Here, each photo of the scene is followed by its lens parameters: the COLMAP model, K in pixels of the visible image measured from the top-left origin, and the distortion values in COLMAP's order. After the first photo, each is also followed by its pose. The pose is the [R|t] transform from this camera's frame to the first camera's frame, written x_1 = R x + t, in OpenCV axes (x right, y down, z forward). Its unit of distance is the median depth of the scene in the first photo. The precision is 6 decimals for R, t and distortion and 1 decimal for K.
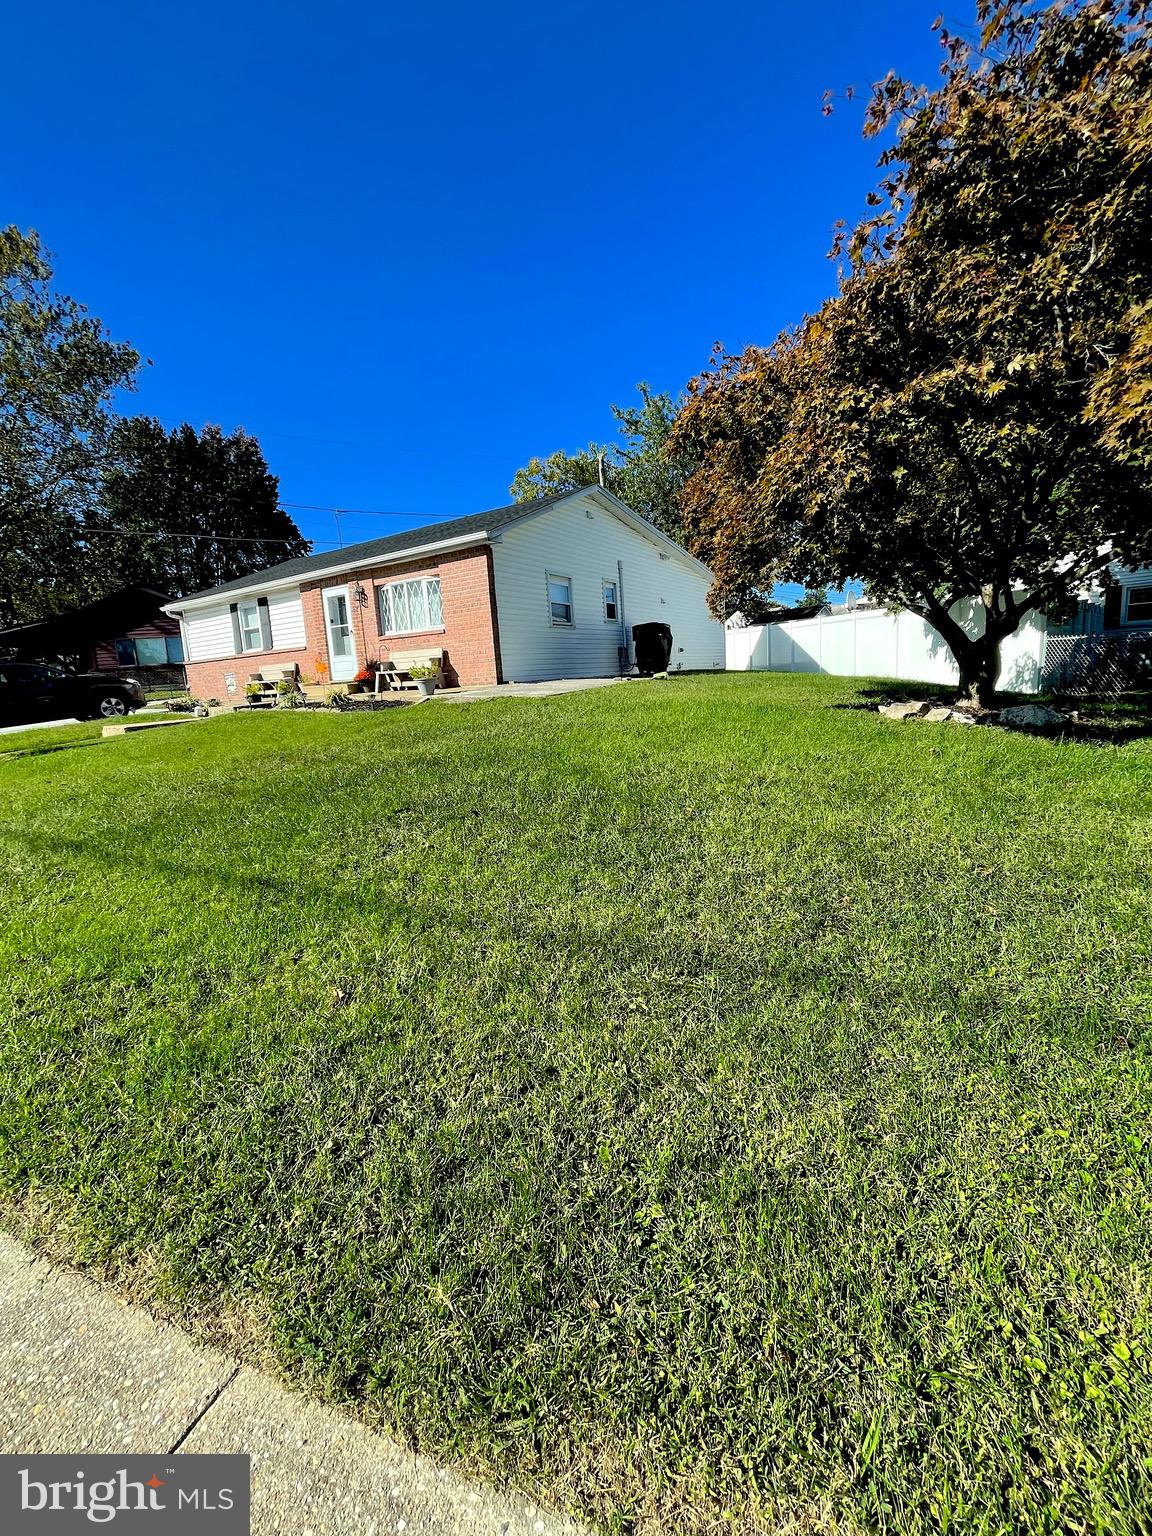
lens RADIAL K [[620.0, 0, 585.3], [0, 620.0, 777.7], [0, 0, 1]] dist [-0.002912, 0.000205]
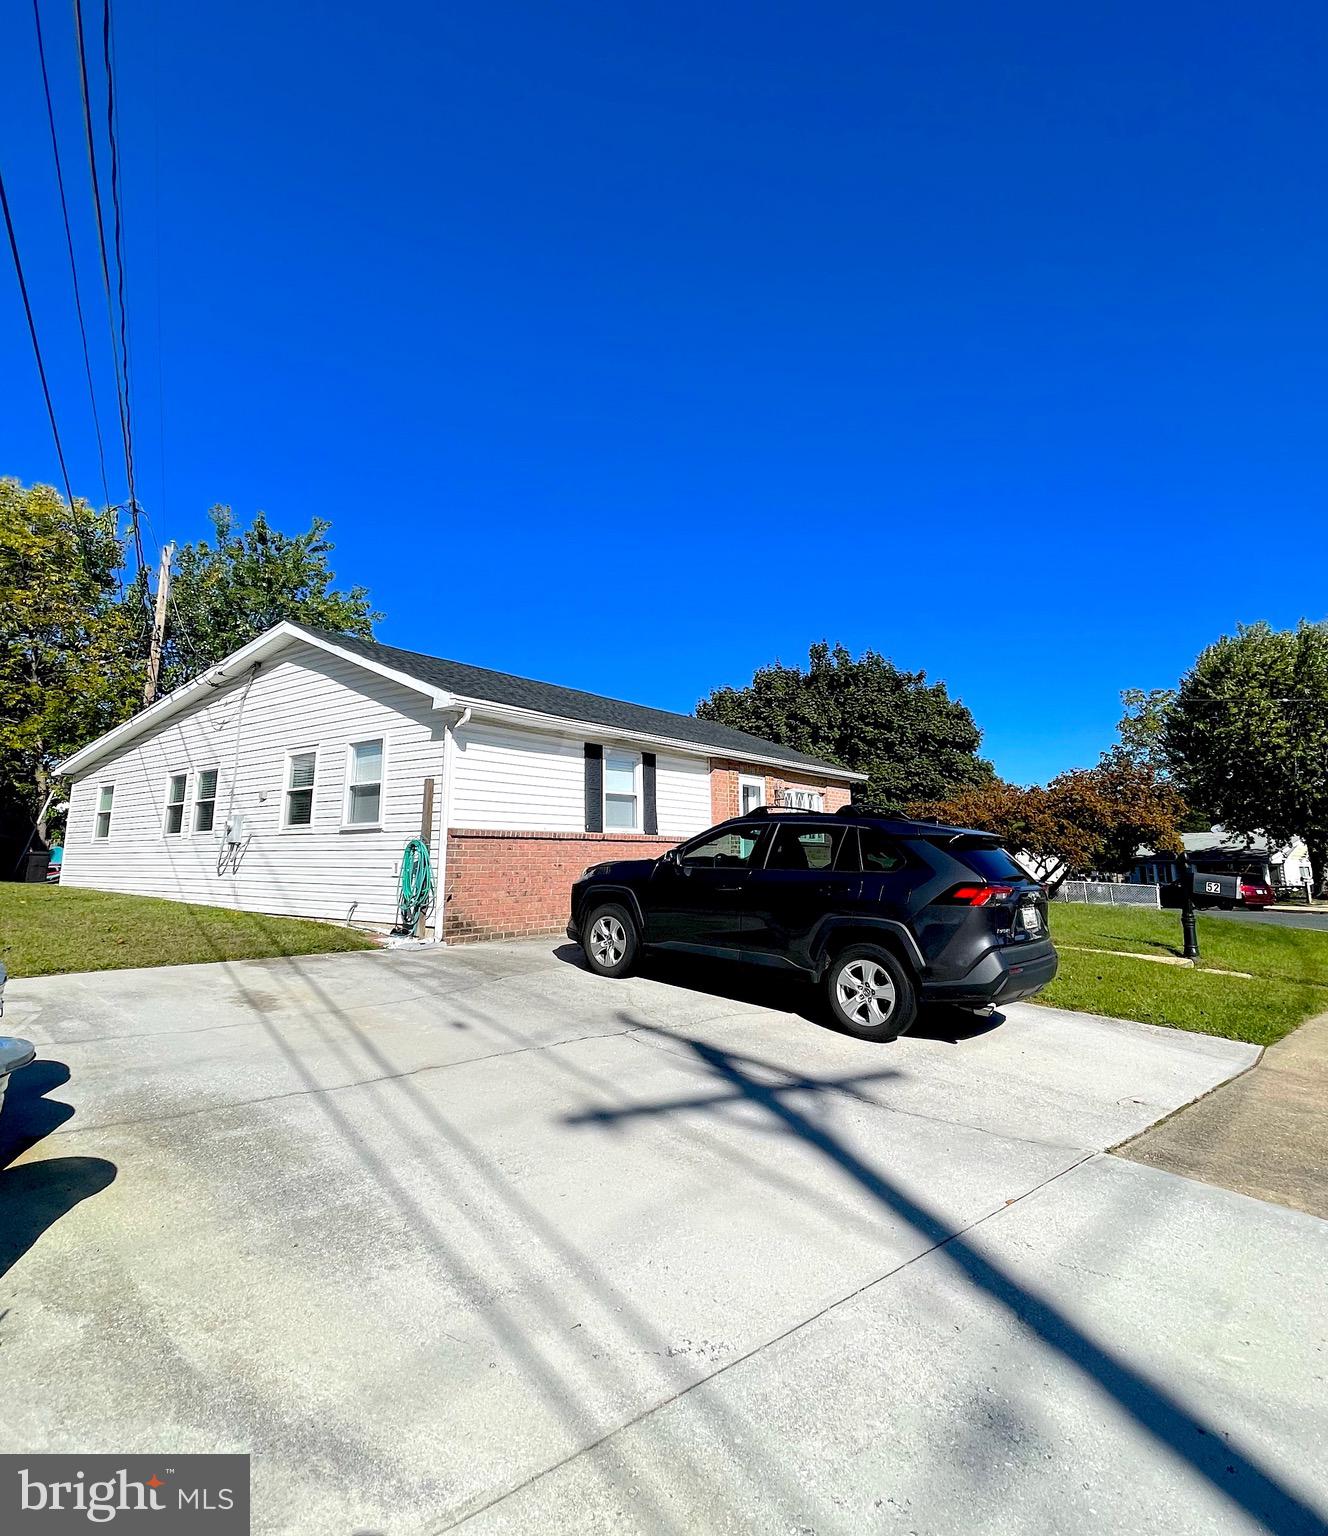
lens RADIAL K [[835.9, 0, 660.0], [0, 835.9, 757.2], [0, 0, 1]] dist [0.034623, 0.000016]
pose [[0.084690, 0.178852, 0.980224, -1.551197], [0.155824, 0.969277, -0.190317, -0.136214], [-0.984148, 0.168861, 0.054219, 1.067124]]
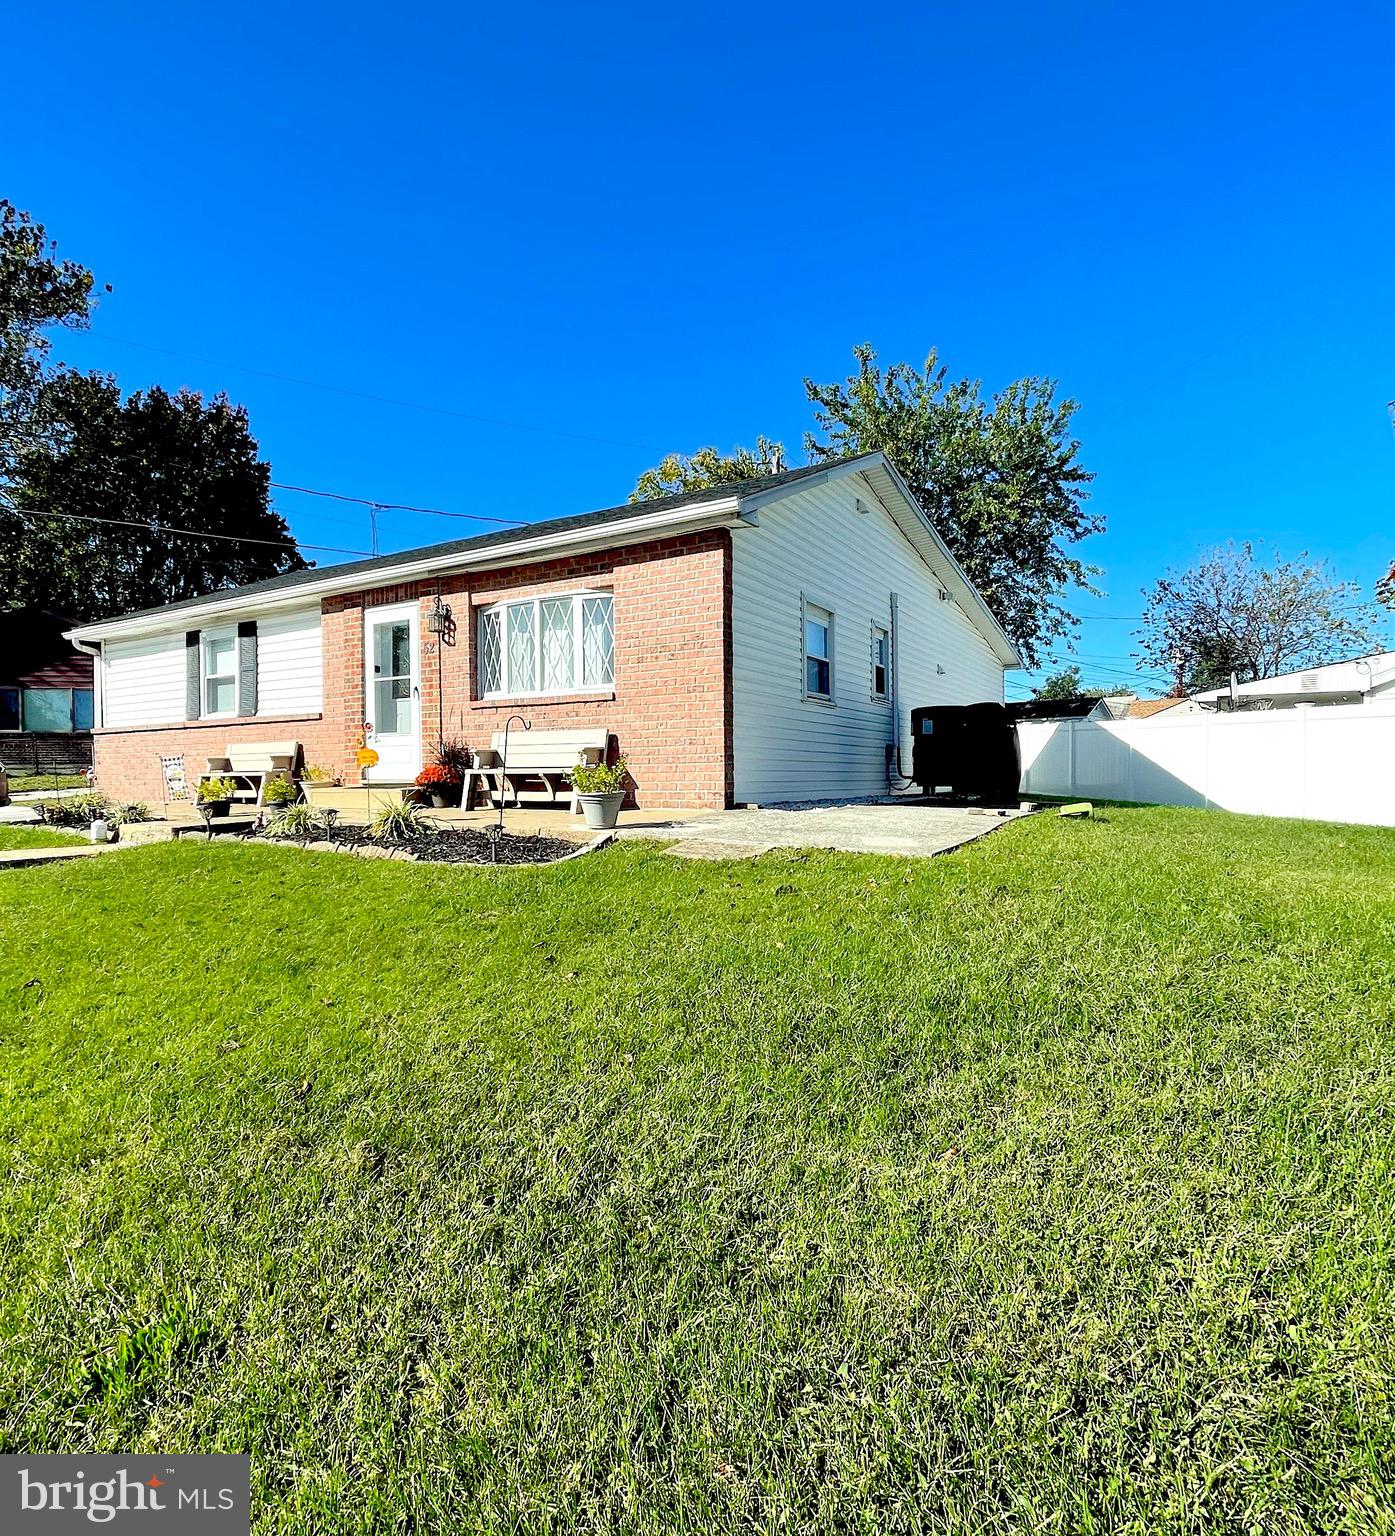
lens RADIAL K [[878.6, 0, 665.1], [0, 878.6, 812.0], [0, 0, 1]] dist [-0.003925, -0.007108]
pose [[0.998589, 0.053016, 0.003022, -0.165169], [-0.052224, 0.990797, -0.124877, -0.052420], [-0.009615, 0.124543, 0.992168, 0.279304]]
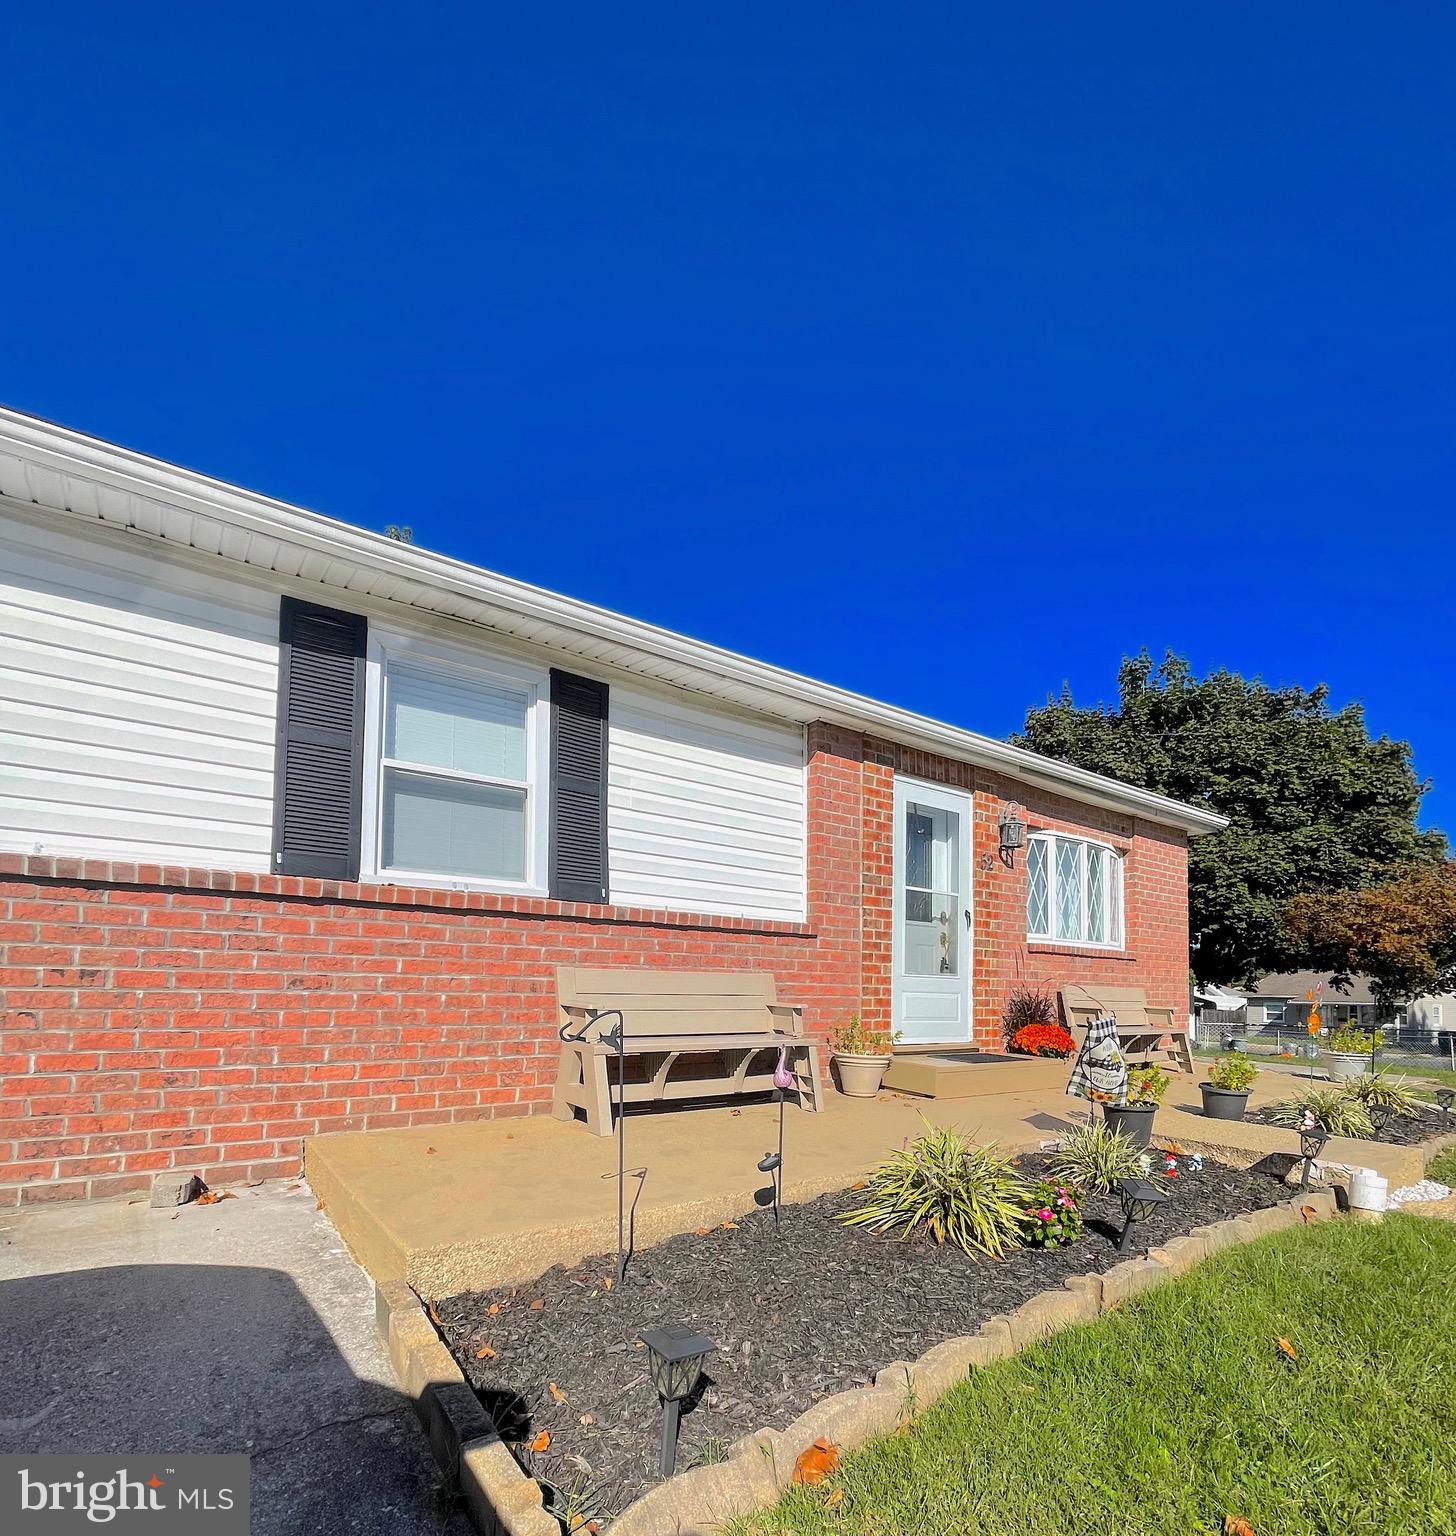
lens RADIAL K [[802.8, 0, 736.9], [0, 802.8, 965.0], [0, 0, 1]] dist [-0.009460, -0.000053]
pose [[0.353782, 0.090934, 0.930897, -0.873070], [0.108304, 0.984585, -0.137338, -0.155692], [-0.929037, 0.149408, 0.338480, 0.974202]]
